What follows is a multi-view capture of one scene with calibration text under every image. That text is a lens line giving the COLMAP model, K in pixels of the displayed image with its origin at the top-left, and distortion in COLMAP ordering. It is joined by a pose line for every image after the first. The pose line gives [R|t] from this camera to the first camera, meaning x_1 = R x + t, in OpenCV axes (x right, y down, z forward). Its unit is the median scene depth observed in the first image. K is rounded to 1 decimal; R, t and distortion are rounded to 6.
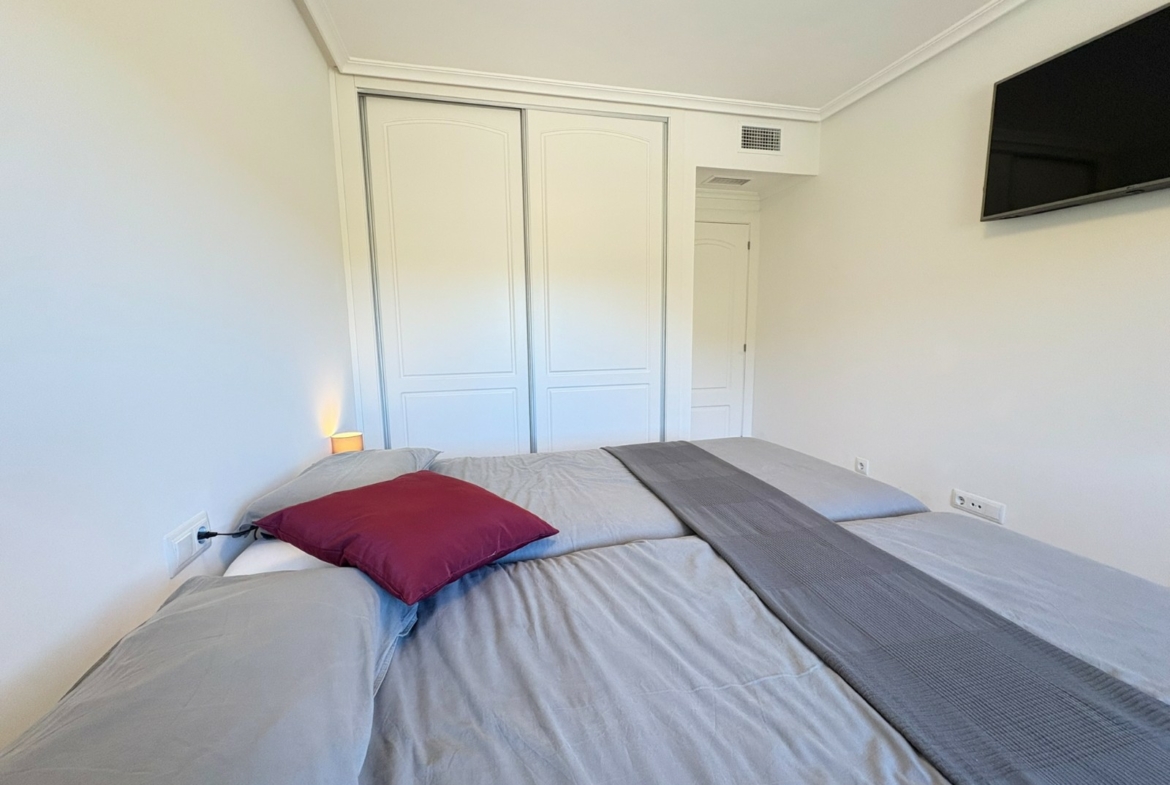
lens RADIAL K [[464.5, 0, 580.4], [0, 464.5, 394.4], [0, 0, 1]] dist [-0.000035, 0.000047]
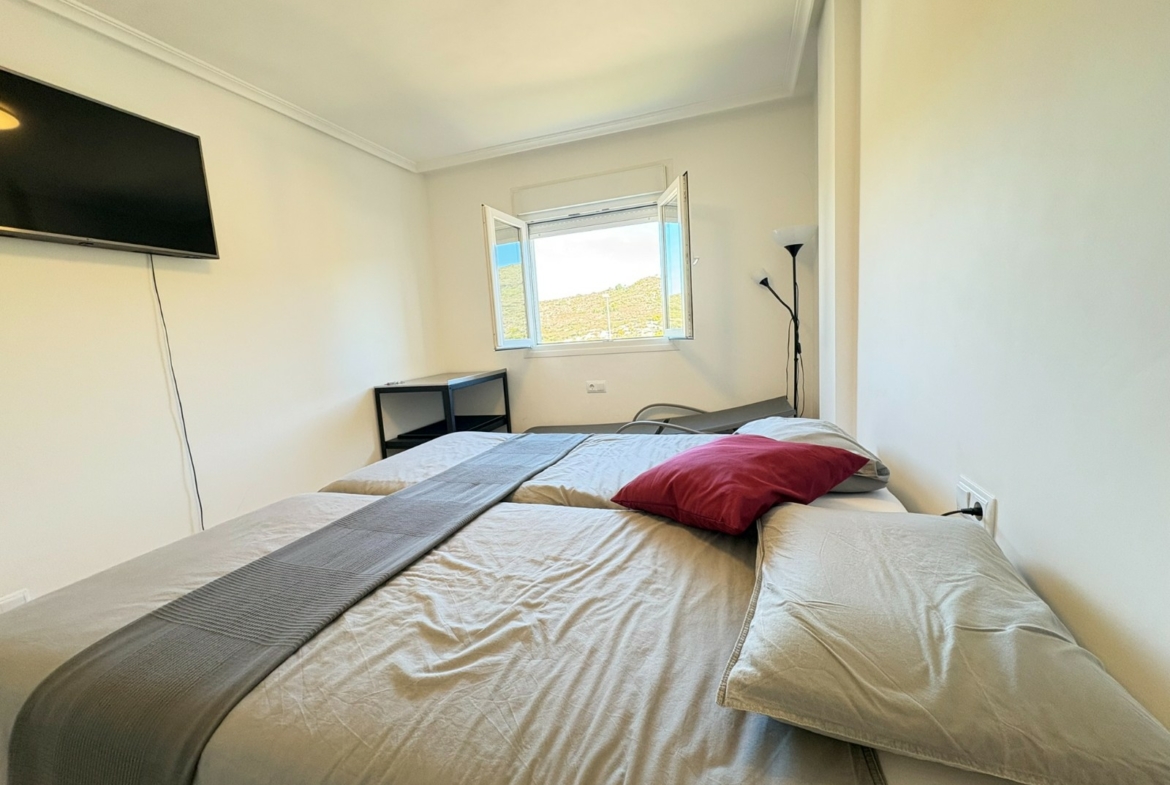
lens RADIAL K [[464.5, 0, 580.9], [0, 464.5, 394.9], [0, 0, 1]] dist [-0.000035, 0.000047]
pose [[-0.852354, -0.001220, 0.522965, -0.552882], [0.147703, 0.958723, 0.242970, -0.226179], [-0.501674, 0.284340, -0.816991, 1.805894]]
